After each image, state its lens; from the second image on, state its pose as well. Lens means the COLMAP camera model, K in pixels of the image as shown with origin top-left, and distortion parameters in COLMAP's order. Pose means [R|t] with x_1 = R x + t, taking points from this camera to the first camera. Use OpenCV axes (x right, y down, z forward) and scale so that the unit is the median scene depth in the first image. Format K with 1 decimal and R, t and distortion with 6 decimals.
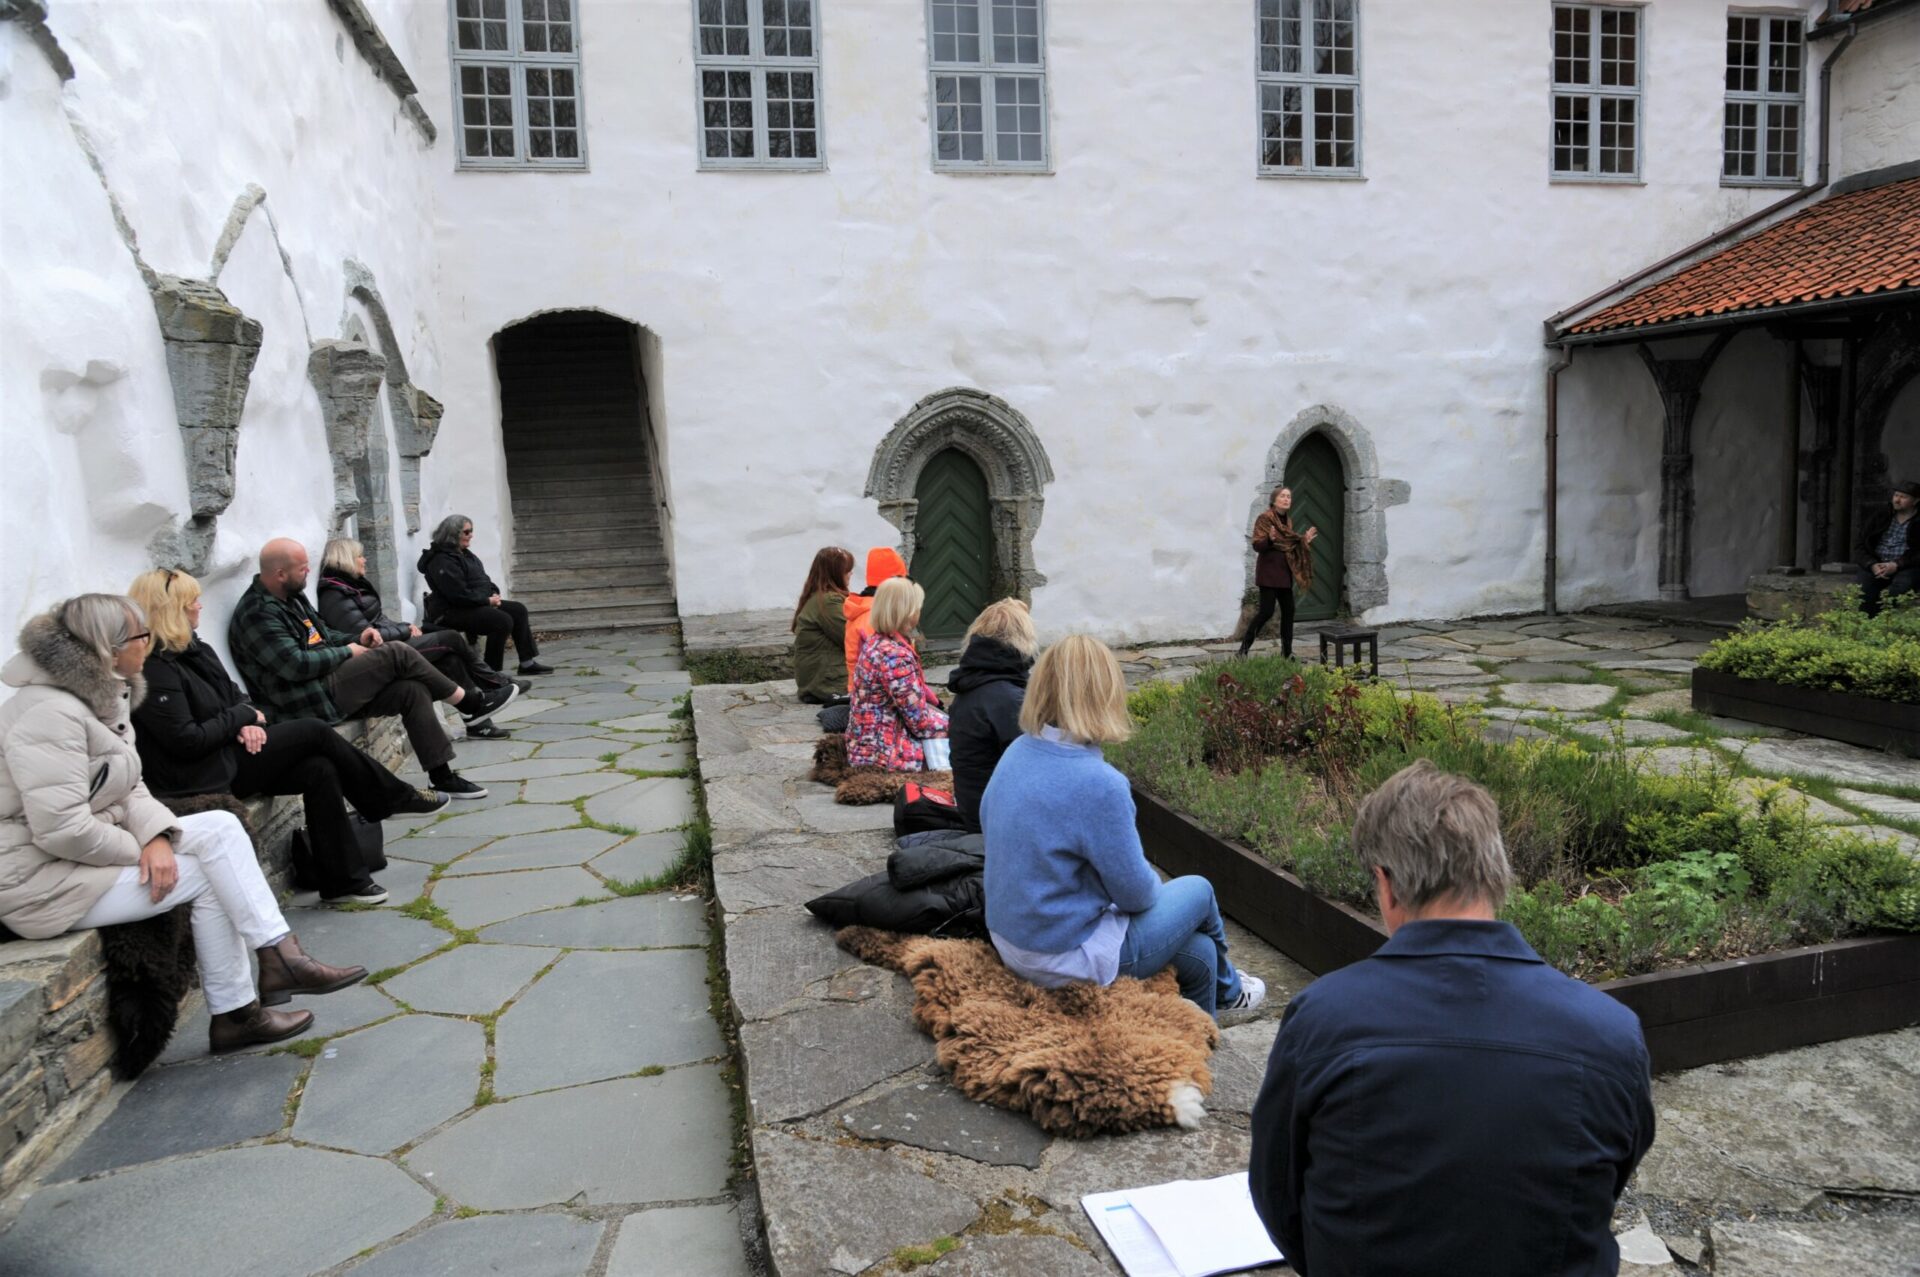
lens RADIAL K [[1374.6, 0, 927.2], [0, 1374.6, 663.8], [0, 0, 1]] dist [-0.097514, 0.059028]
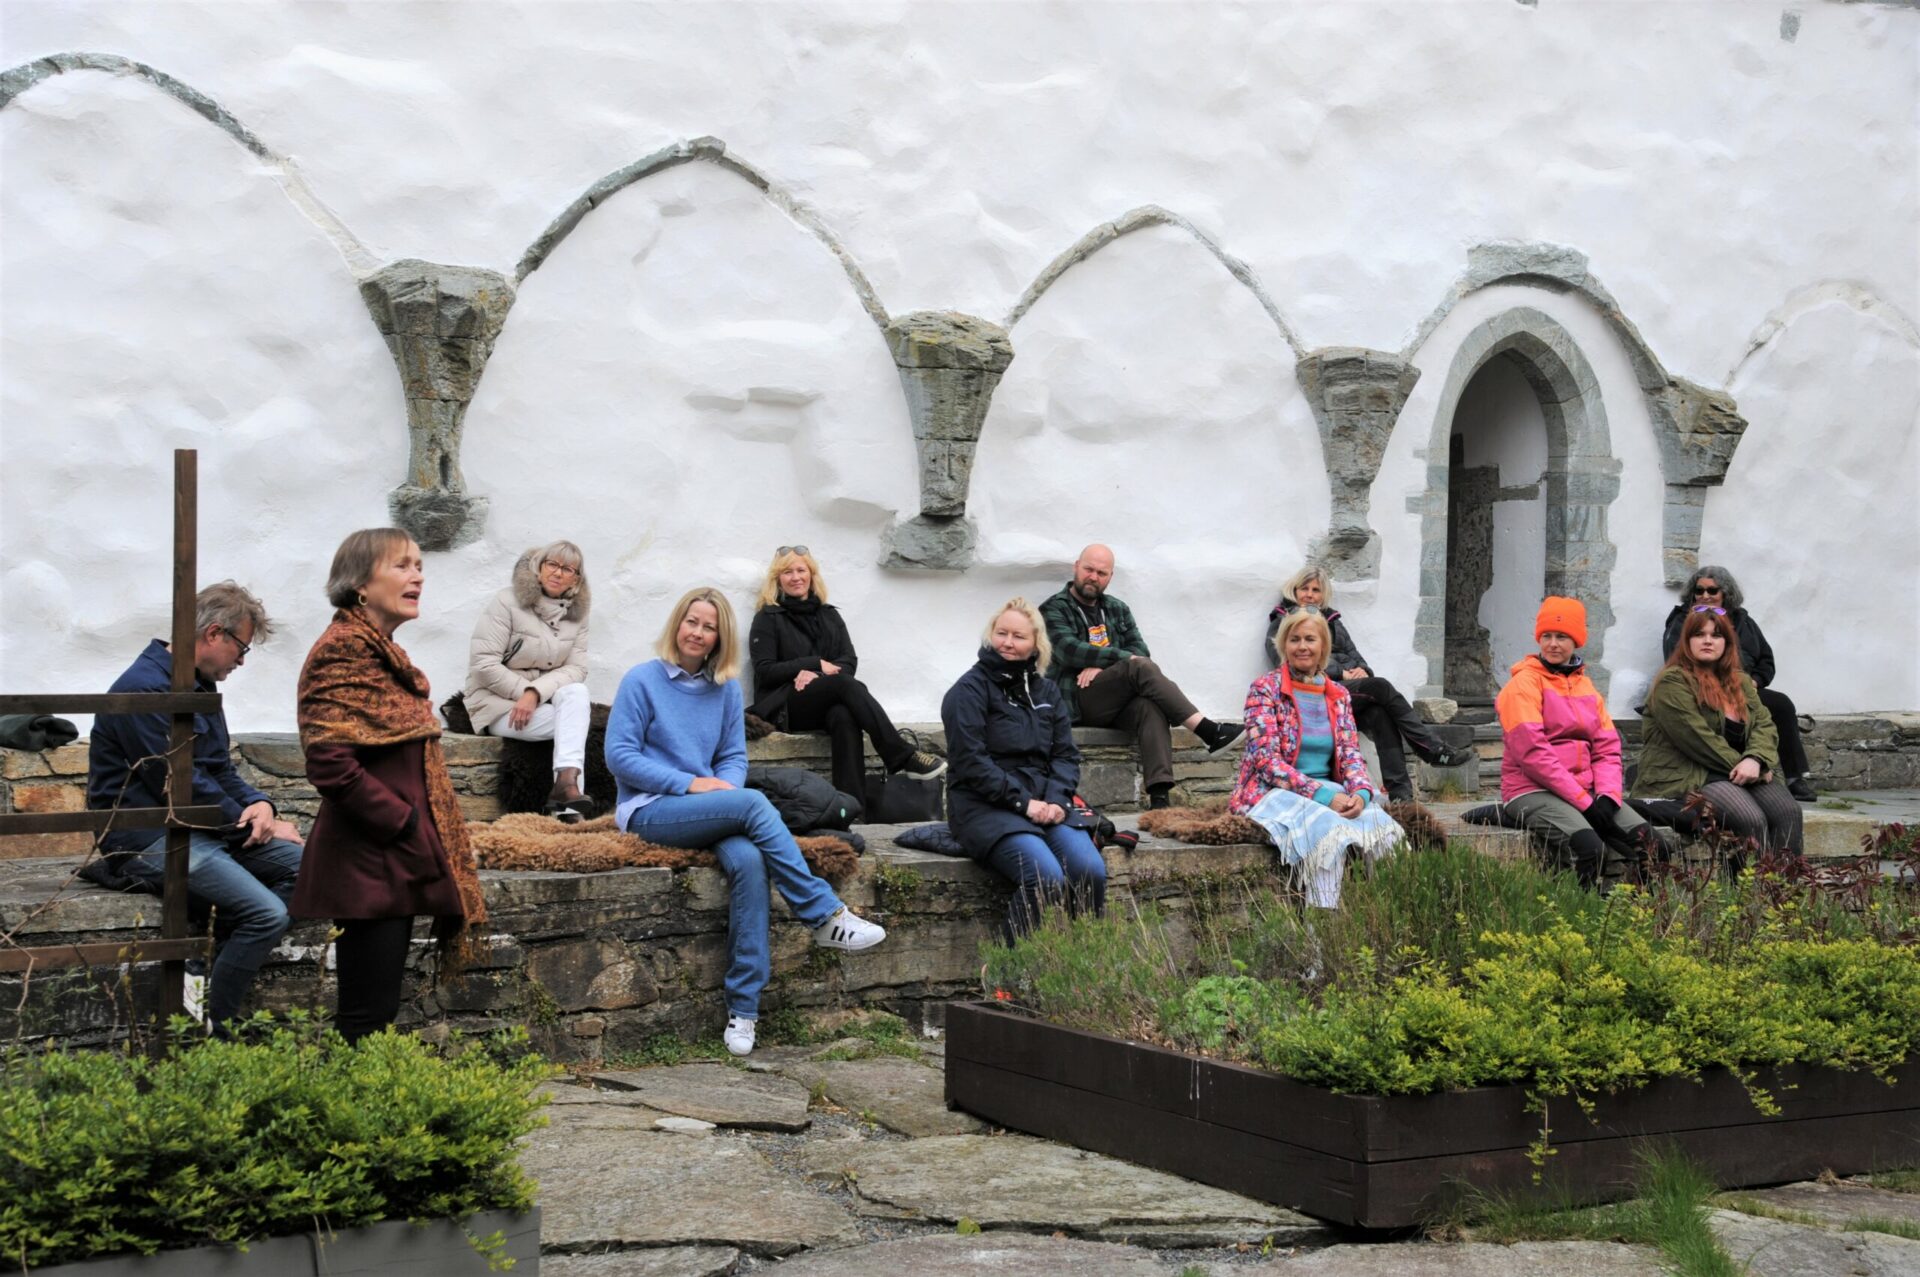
lens RADIAL K [[2803.1, 0, 877.3], [0, 2803.1, 650.8], [0, 0, 1]] dist [0.309686, 0.000000]
pose [[0.353906, 0.067873, -0.932815, 1.263813], [-0.168470, 0.985676, 0.007802, 0.000605], [0.919983, 0.154390, 0.360272, 0.044612]]
